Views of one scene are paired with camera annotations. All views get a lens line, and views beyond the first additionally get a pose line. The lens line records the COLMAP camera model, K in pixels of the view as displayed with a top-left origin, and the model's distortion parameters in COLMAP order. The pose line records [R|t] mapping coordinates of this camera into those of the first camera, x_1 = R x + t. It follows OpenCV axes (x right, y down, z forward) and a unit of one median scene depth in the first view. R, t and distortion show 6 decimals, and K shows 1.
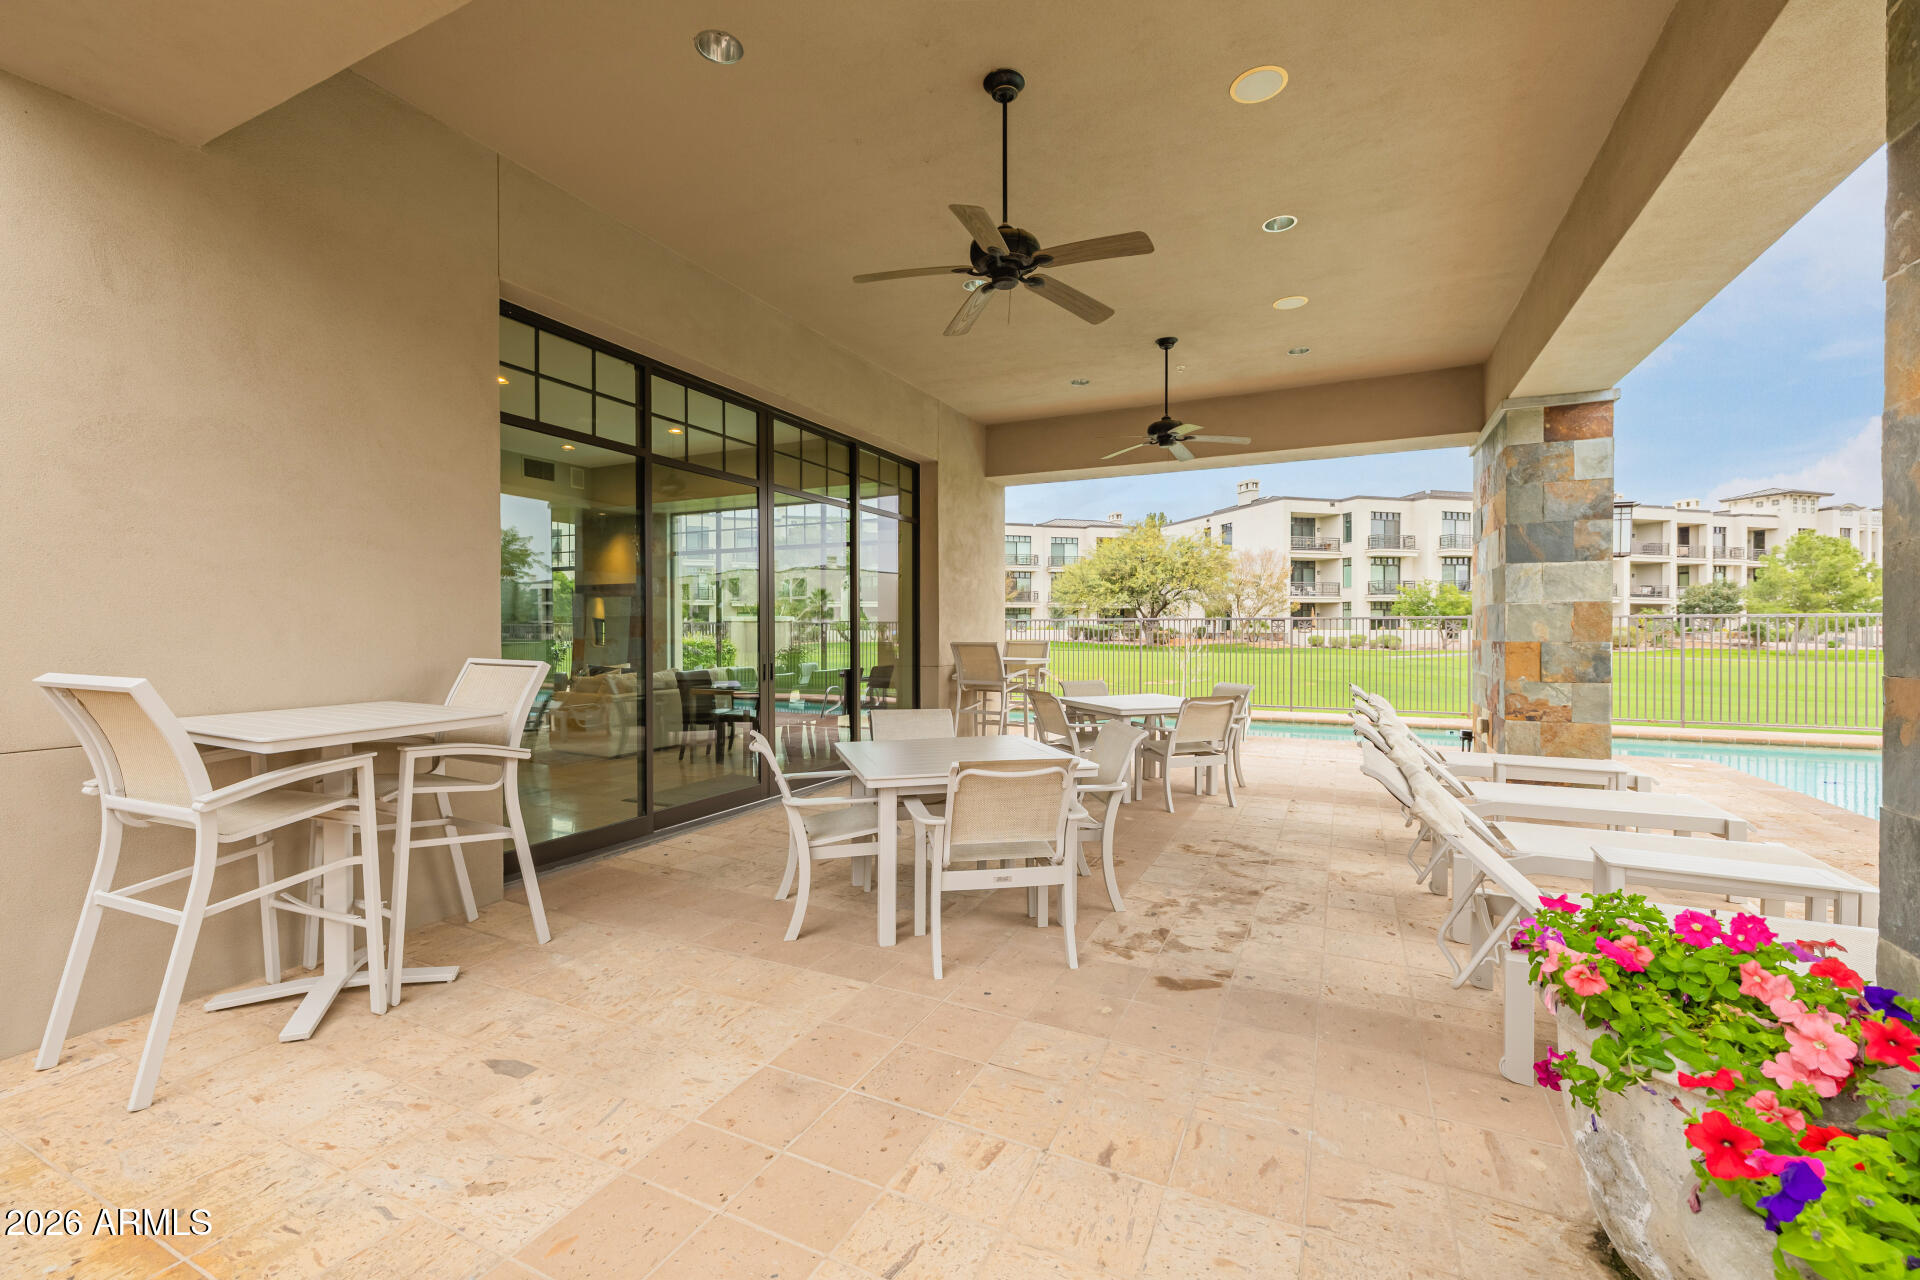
lens RADIAL K [[803.4, 0, 960.0], [0, 803.4, 640.0], [0, 0, 1]] dist [0.002698, 0.000477]
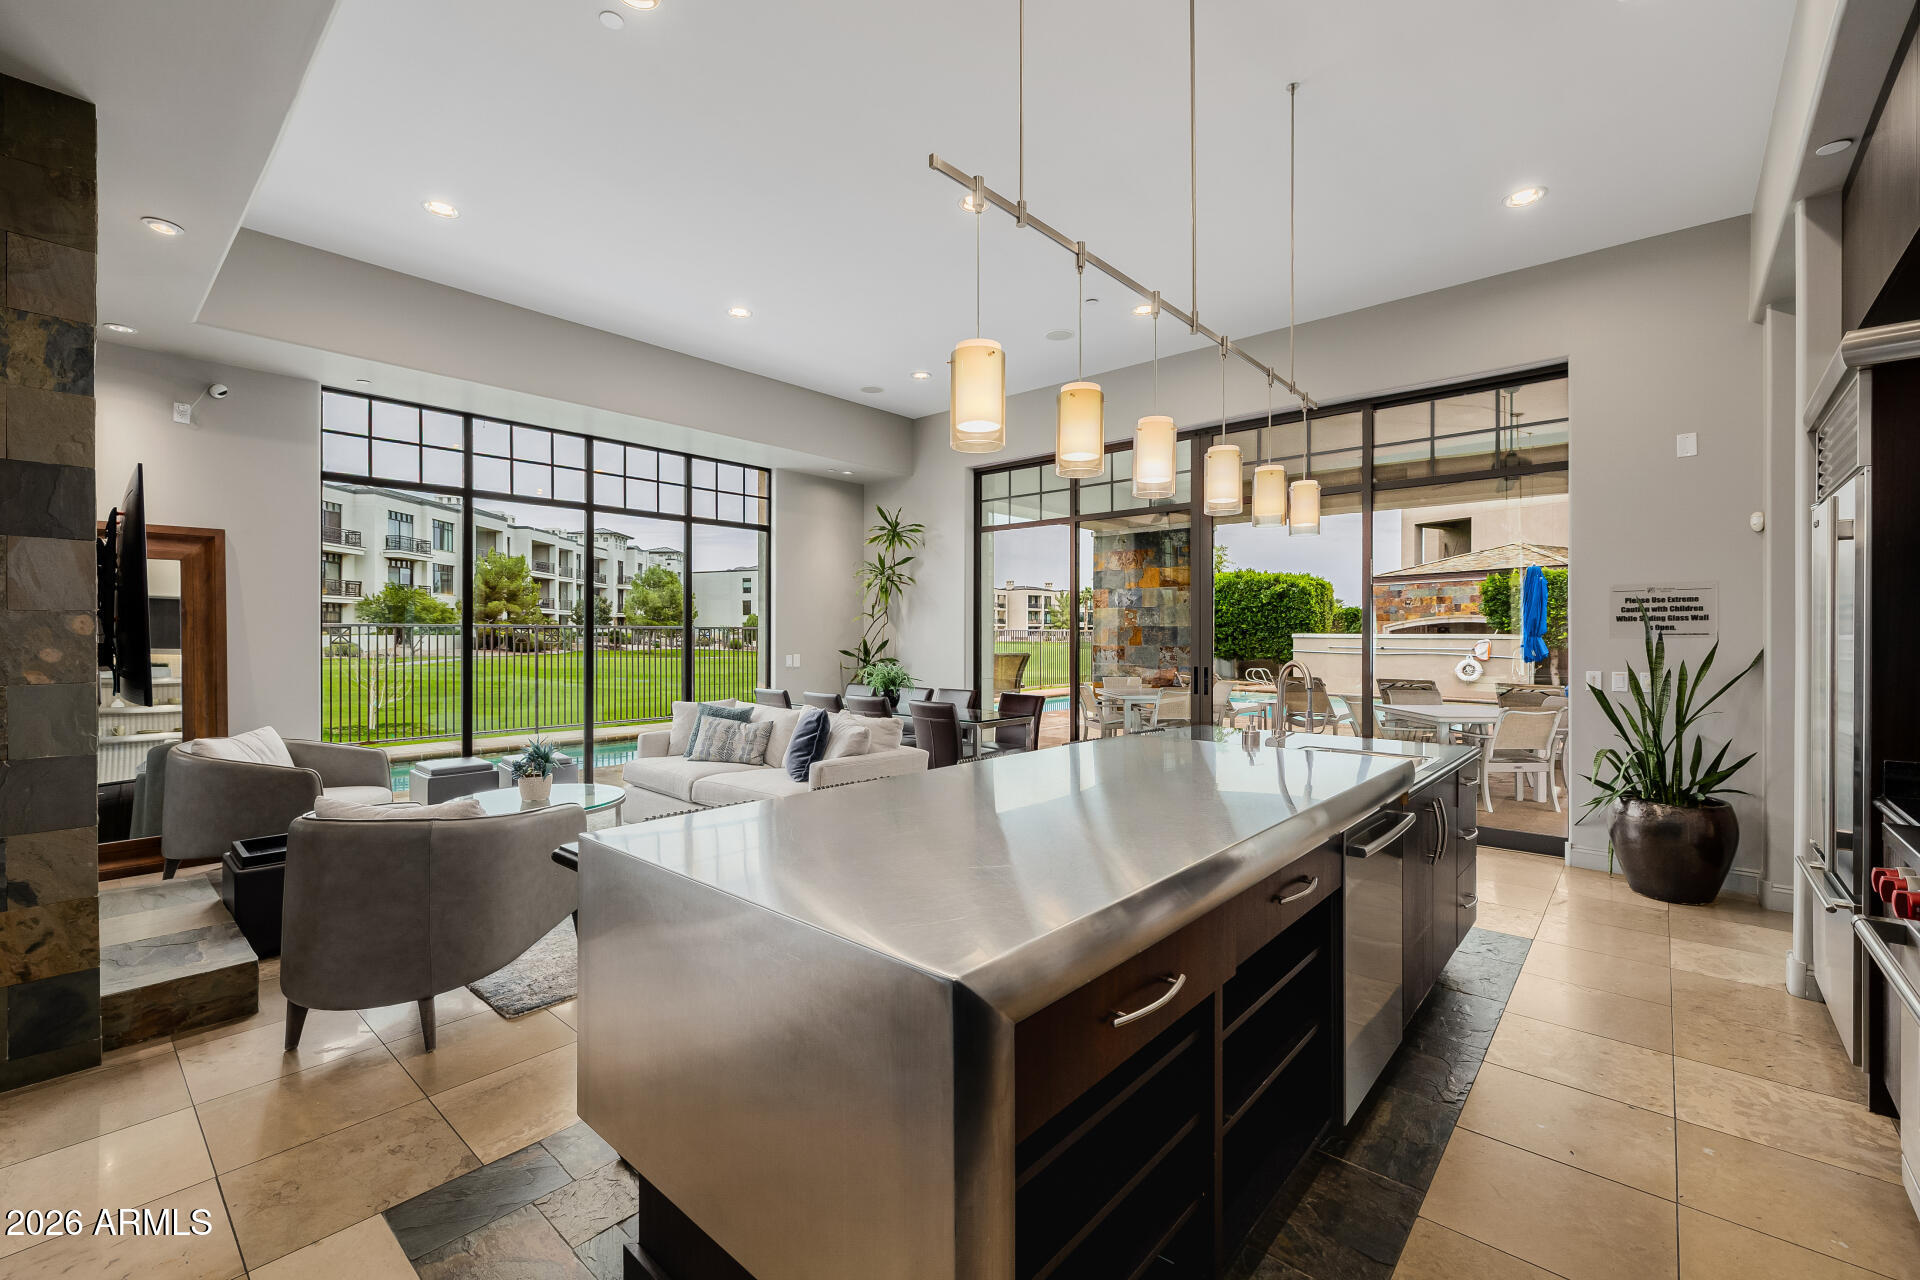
lens RADIAL K [[812.4, 0, 930.1], [0, 812.4, 638.6], [0, 0, 1]] dist [0.000918, 0.000314]
pose [[0.298427, -0.002203, 0.954430, -0.133424], [0.008427, 0.999964, -0.000327, -0.002311], [-0.954395, 0.008140, 0.298435, 0.107469]]
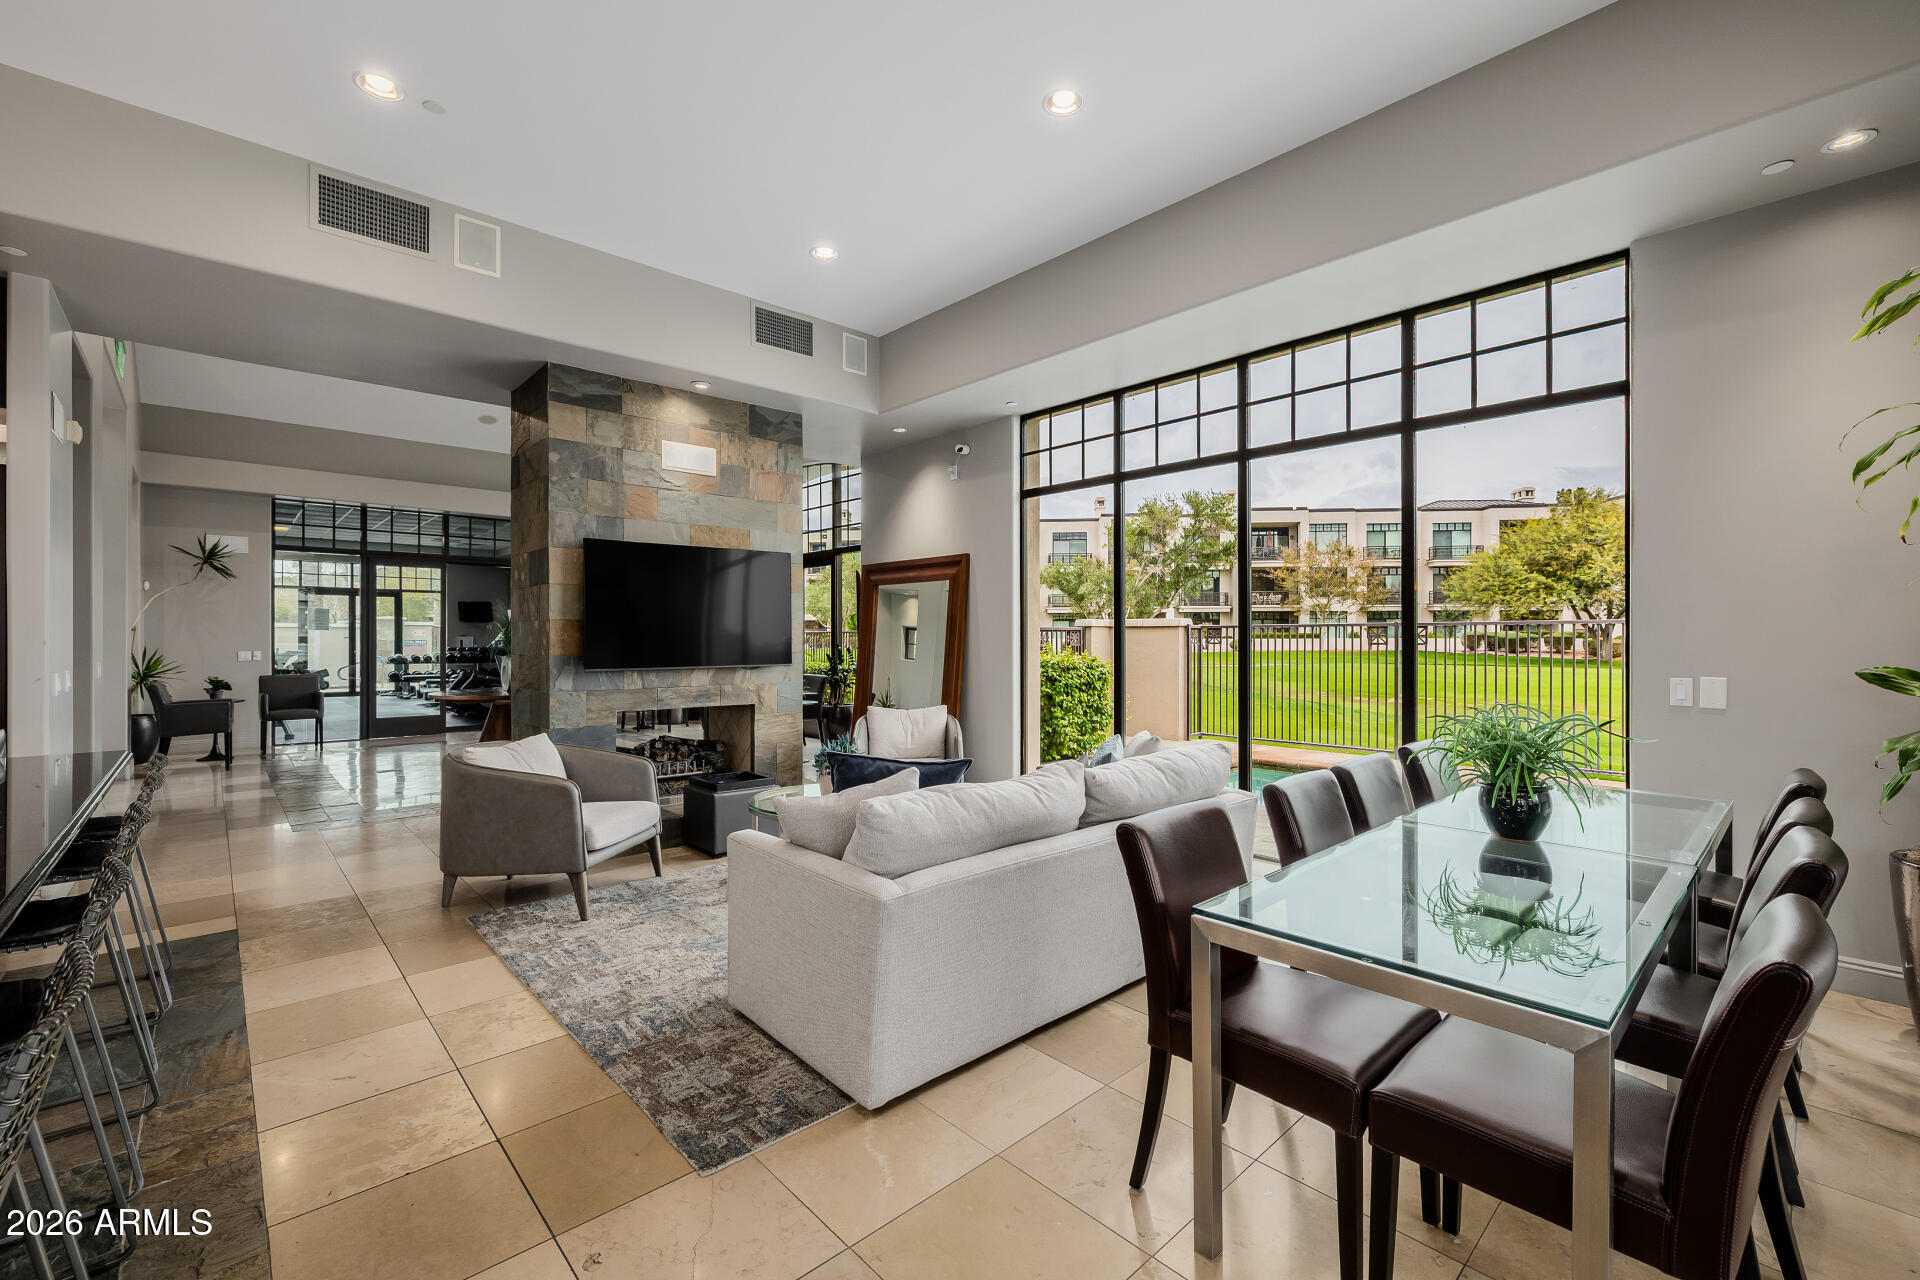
lens RADIAL K [[803.4, 0, 960.0], [0, 803.4, 640.0], [0, 0, 1]] dist [0.002698, 0.000477]
pose [[0.929503, 0.004480, -0.368788, -0.040978], [-0.007557, 0.999948, -0.006901, -0.001771], [0.368738, 0.009202, 0.929488, 0.101619]]
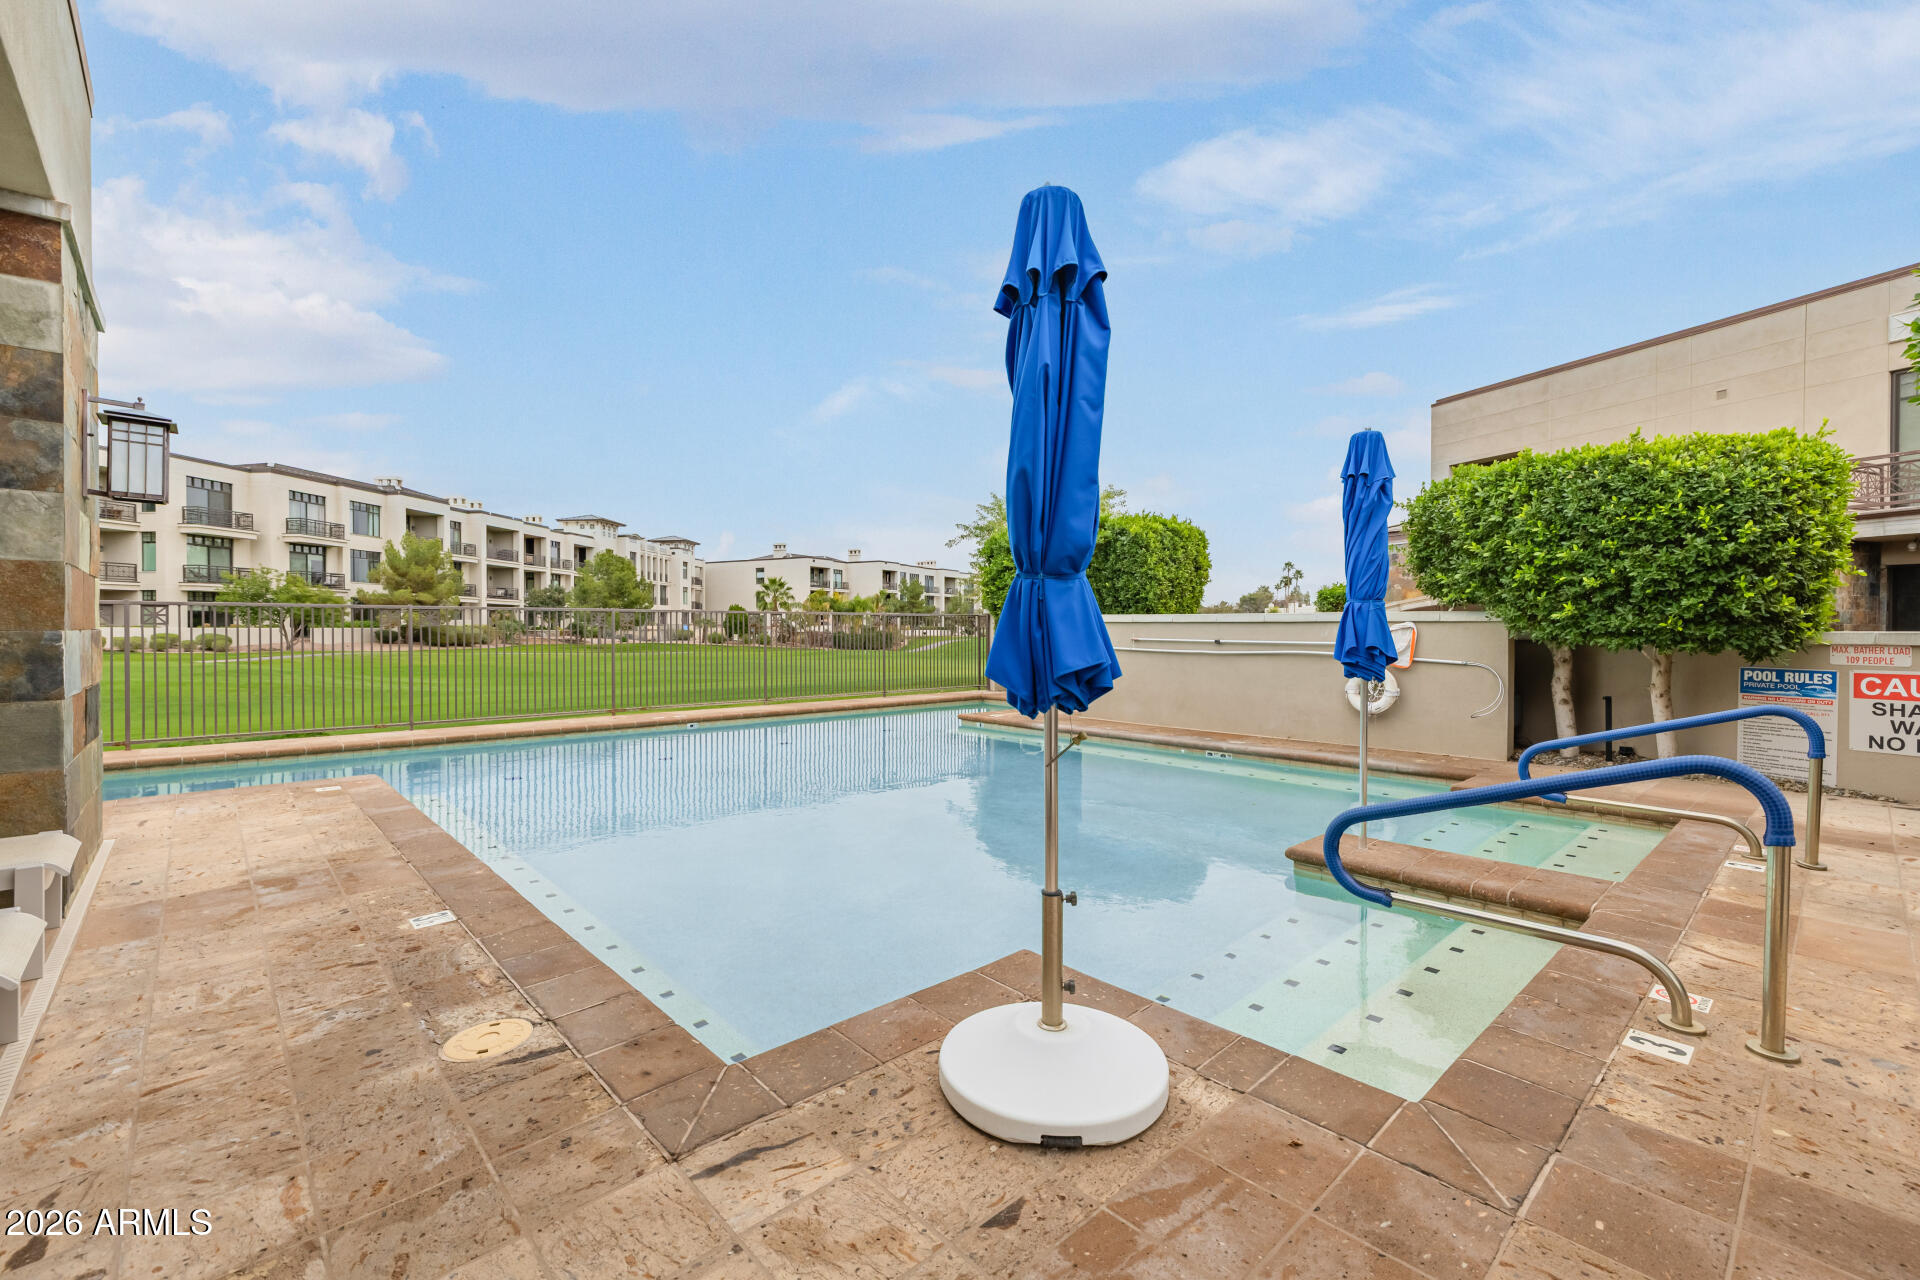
lens RADIAL K [[813.4, 0, 960.0], [0, 813.4, 640.0], [0, 0, 1]] dist [-0.000684, 0.000025]
pose [[0.360716, -0.011460, 0.932605, 0.046670], [0.010385, 0.999912, 0.008270, 0.001096], [-0.932618, 0.006702, 0.360803, 0.015998]]
